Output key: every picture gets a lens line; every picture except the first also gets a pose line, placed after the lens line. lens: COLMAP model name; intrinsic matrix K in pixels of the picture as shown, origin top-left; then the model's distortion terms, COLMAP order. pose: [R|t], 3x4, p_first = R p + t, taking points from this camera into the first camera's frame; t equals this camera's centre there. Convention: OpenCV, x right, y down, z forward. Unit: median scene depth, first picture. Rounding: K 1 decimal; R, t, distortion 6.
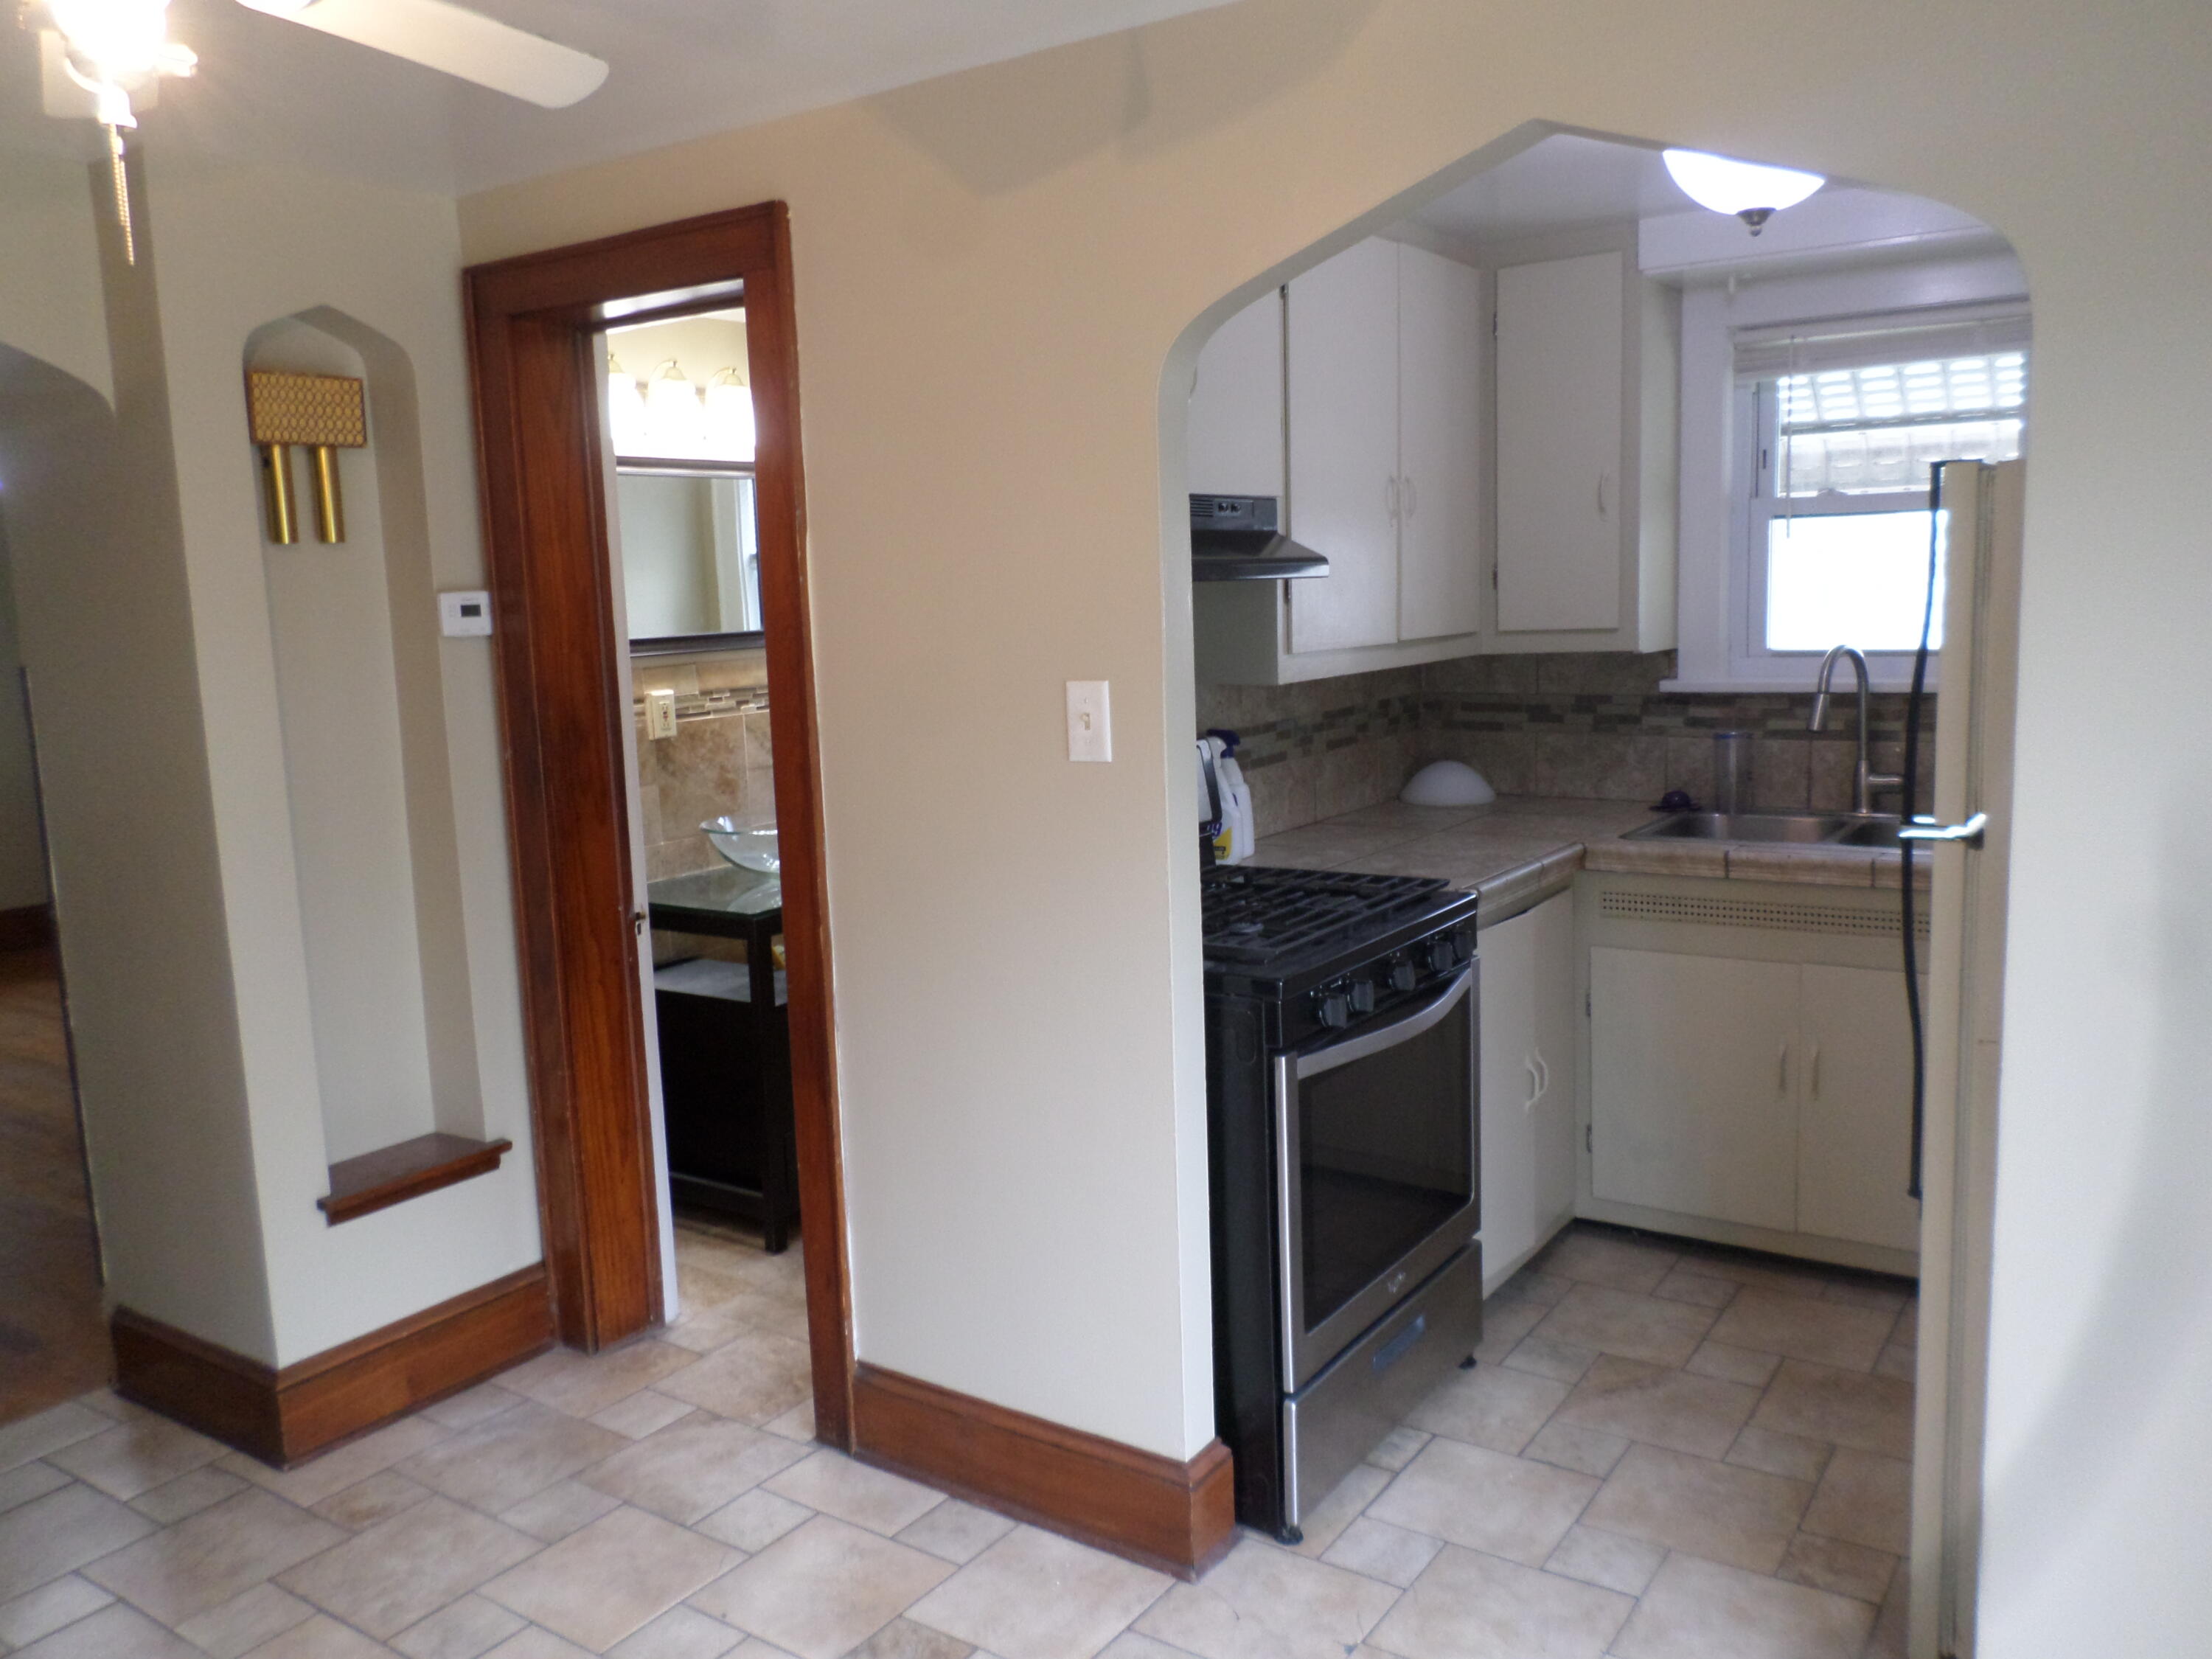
lens RADIAL K [[1693.5, 0, 1095.4], [0, 1693.5, 820.9], [0, 0, 1]] dist [0.006700, -0.015962]
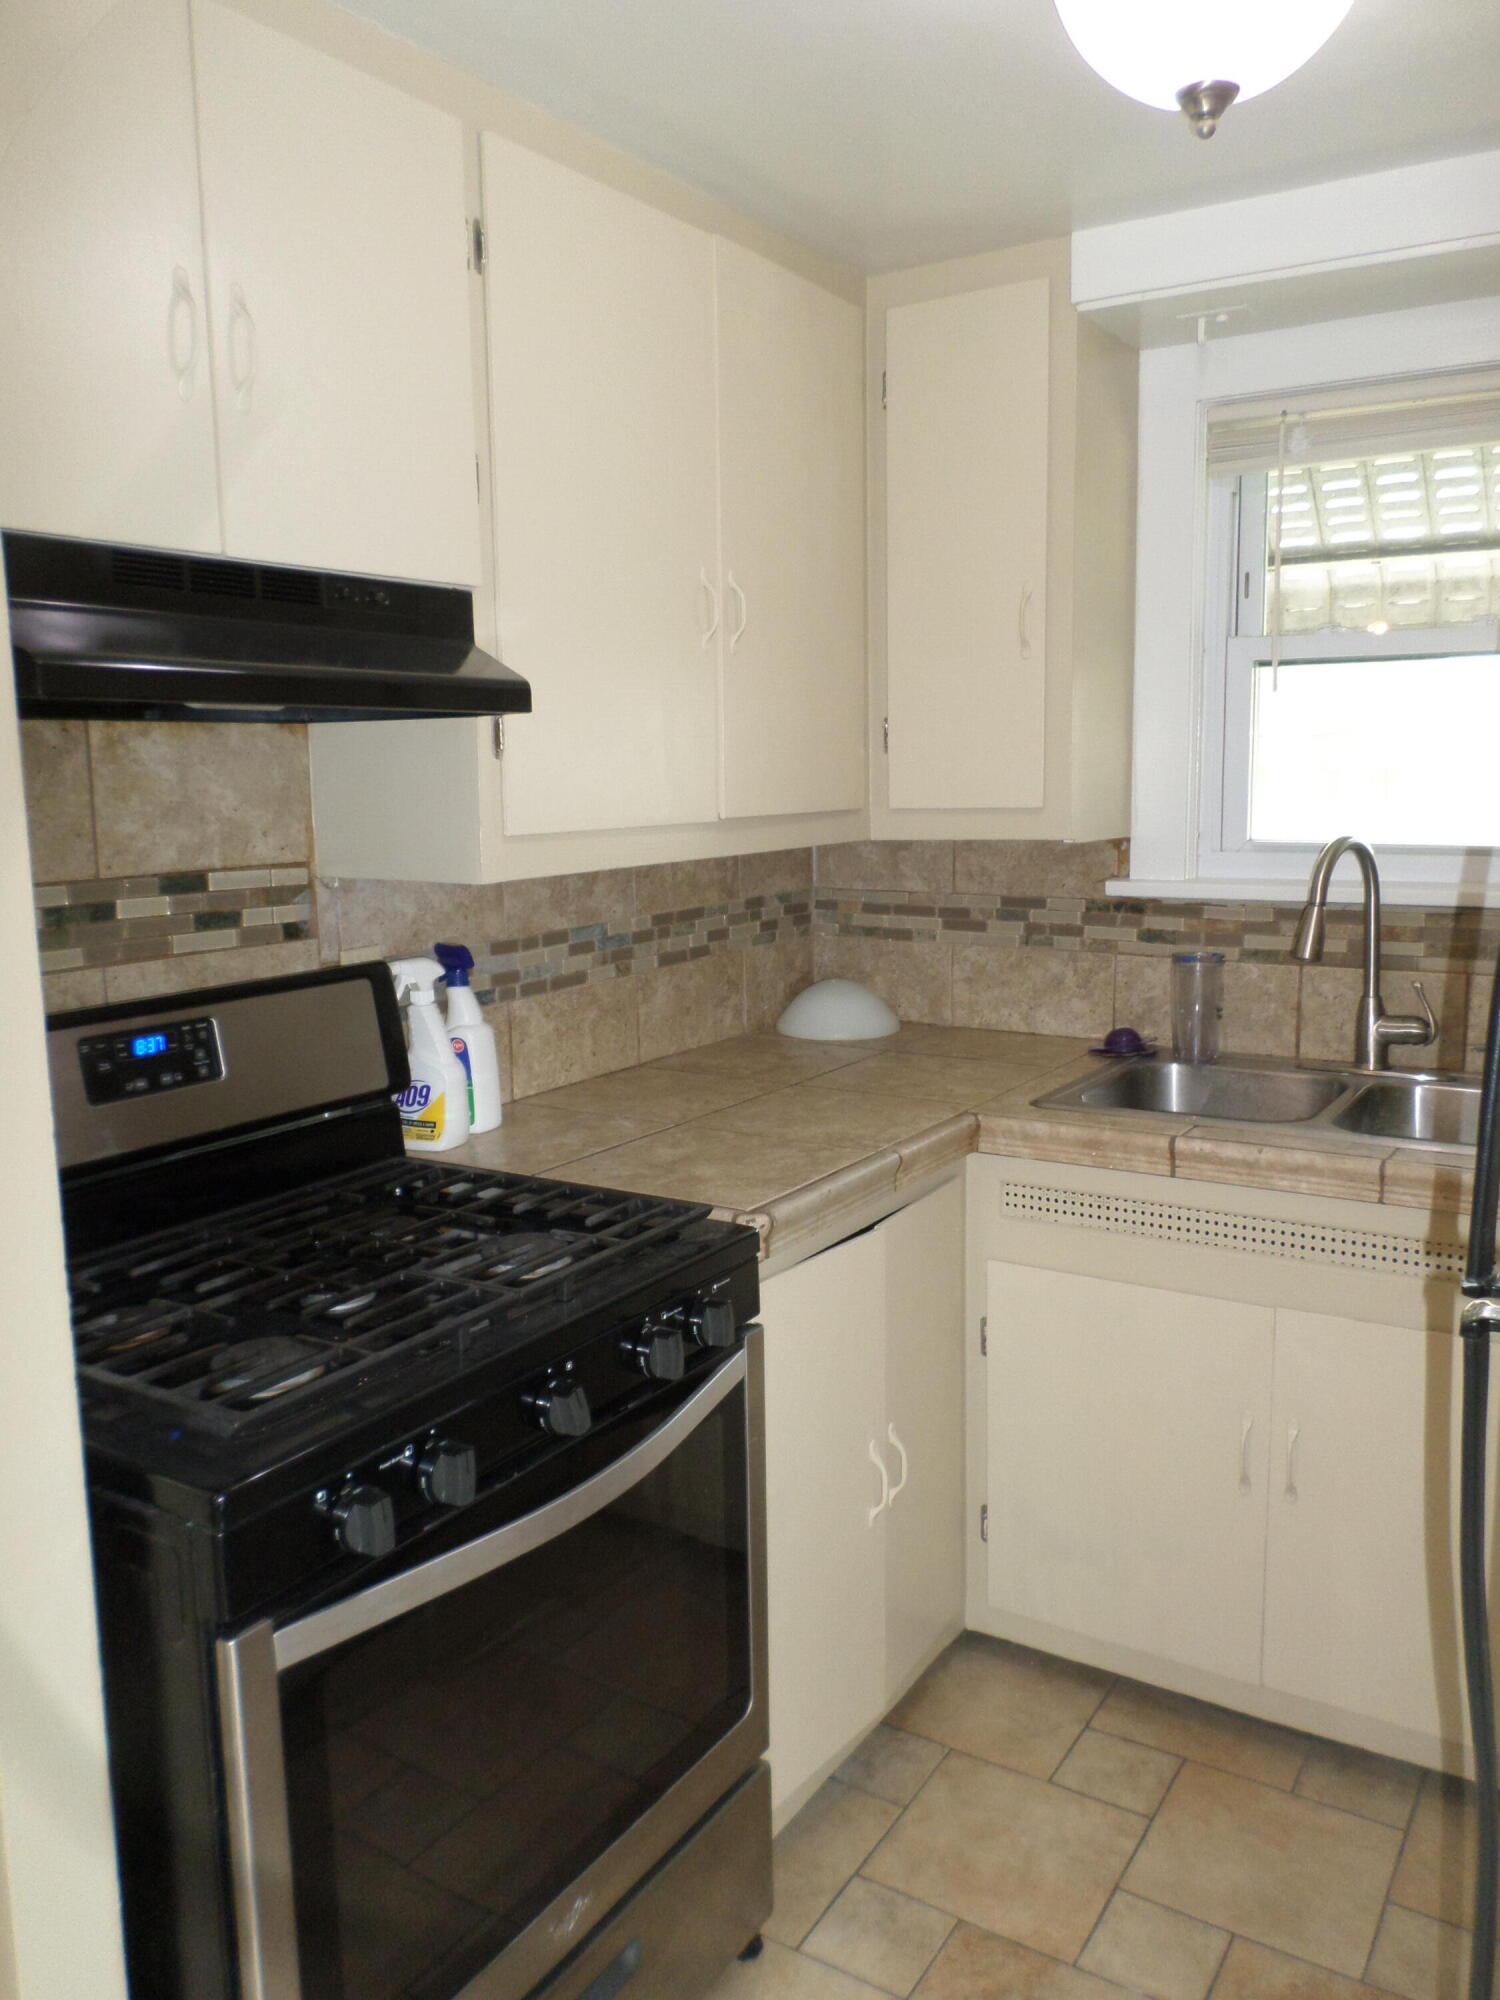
lens RADIAL K [[1531.2, 0, 756.5], [0, 1531.2, 989.5], [0, 0, 1]] dist [0.006700, -0.015962]
pose [[0.998869, 0.015193, 0.045051, 0.158490], [-0.015410, 0.999871, 0.004476, -0.037550], [-0.044977, -0.005165, 0.998975, 0.350946]]
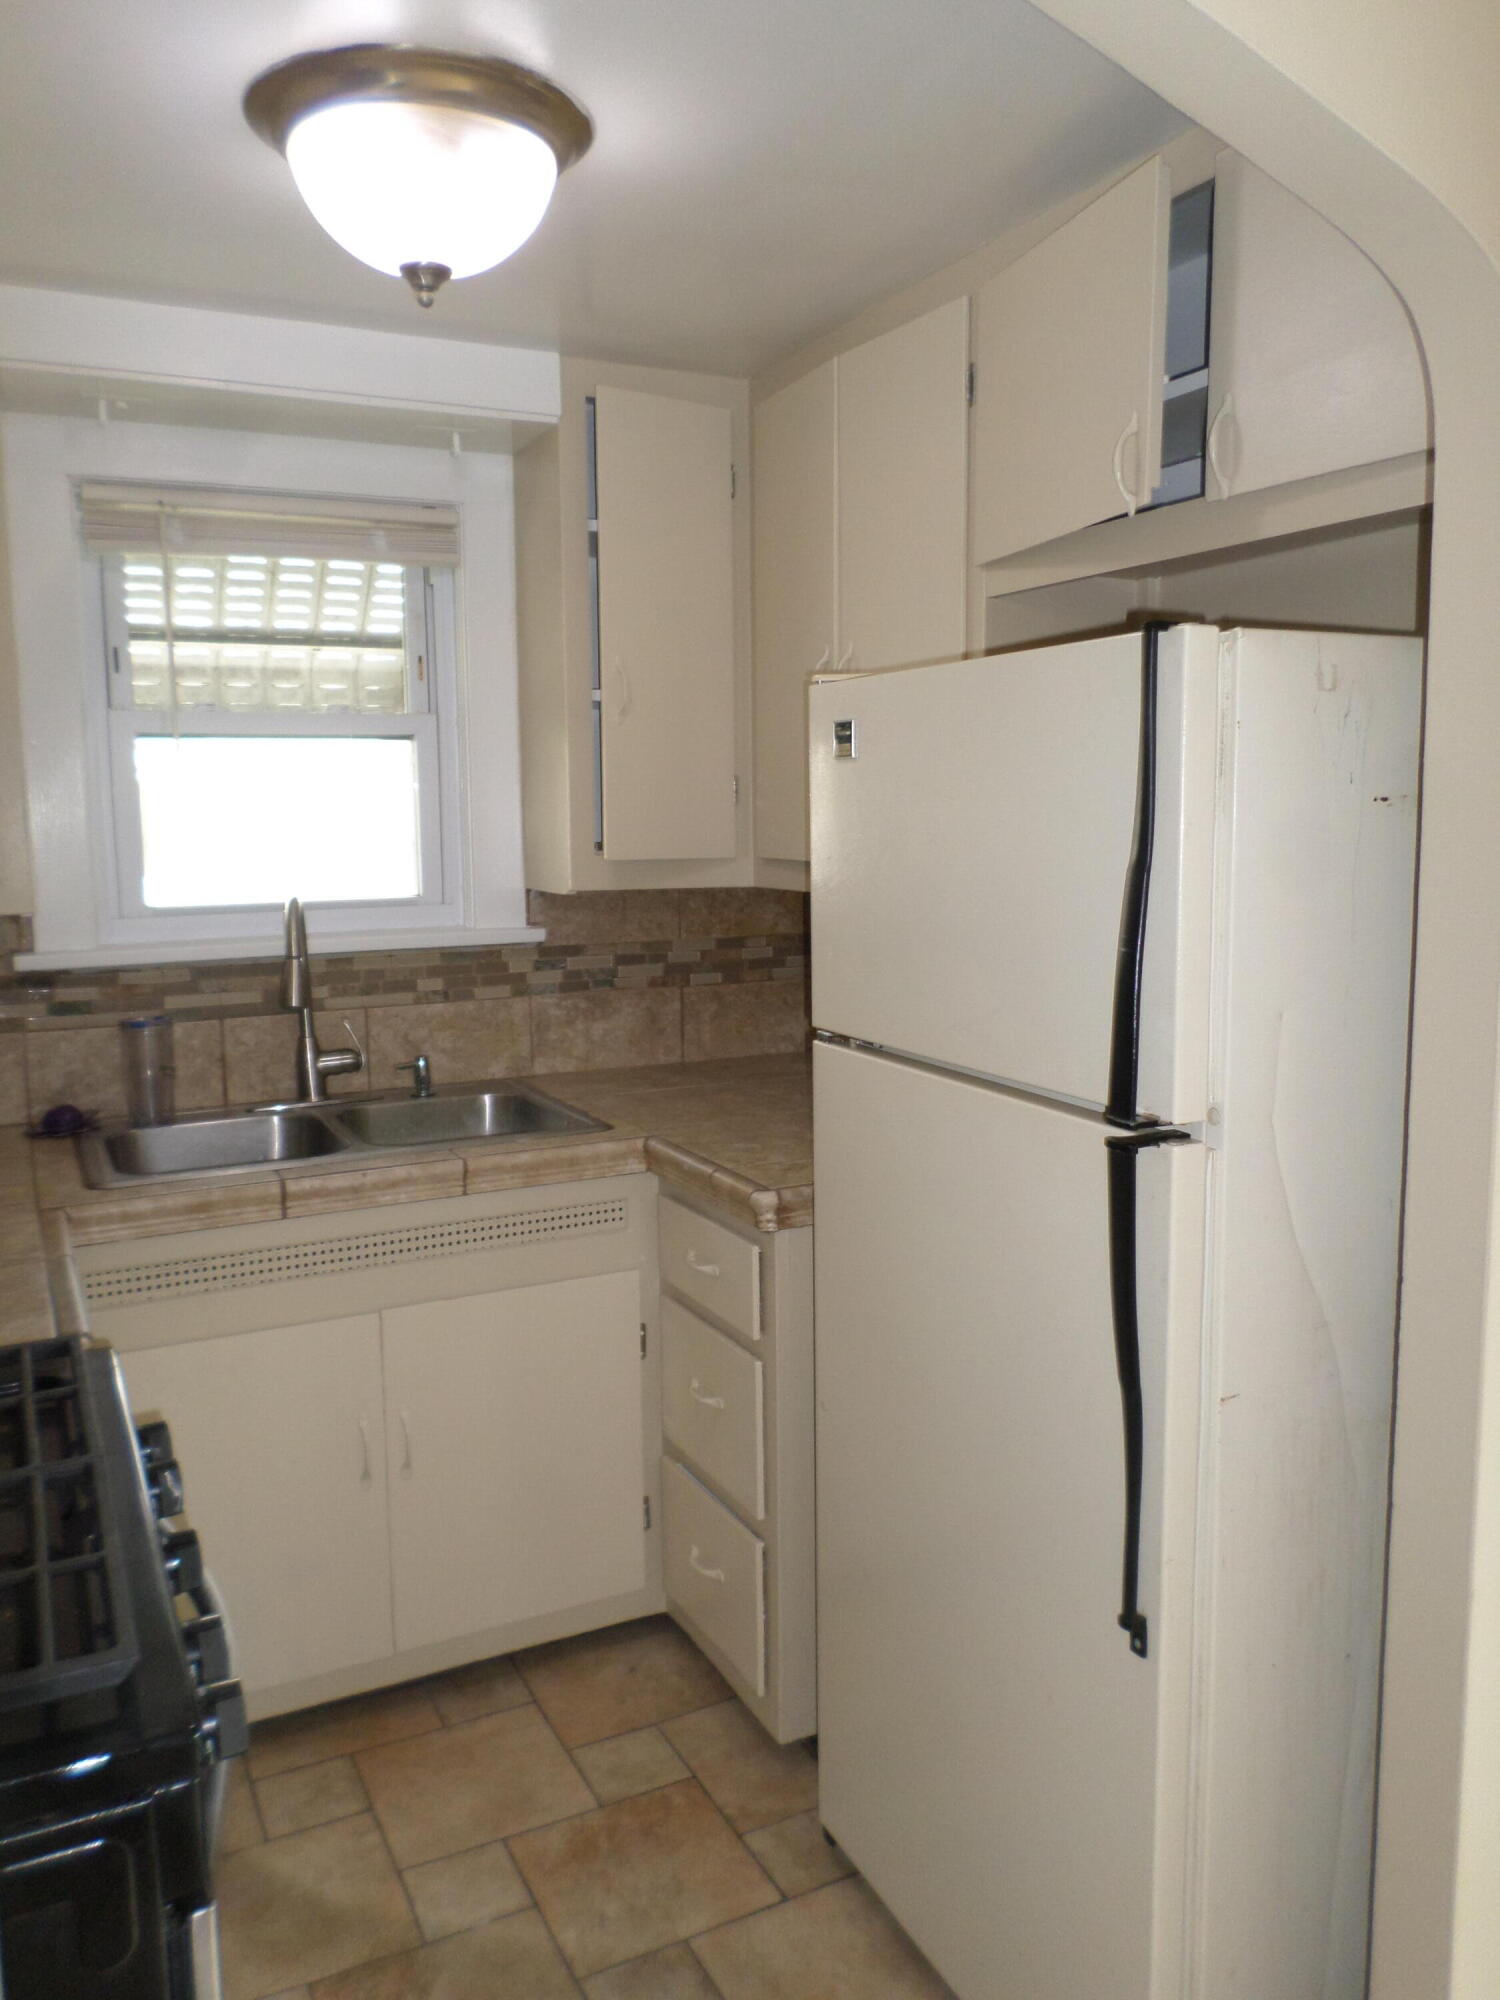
lens RADIAL K [[1531.2, 0, 758.2], [0, 1531.2, 990.7], [0, 0, 1]] dist [0.006700, -0.015962]
pose [[0.486948, -0.076737, 0.870053, -0.082149], [0.119780, 0.992589, 0.020506, -0.046898], [-0.865179, 0.094230, 0.492531, 0.441202]]
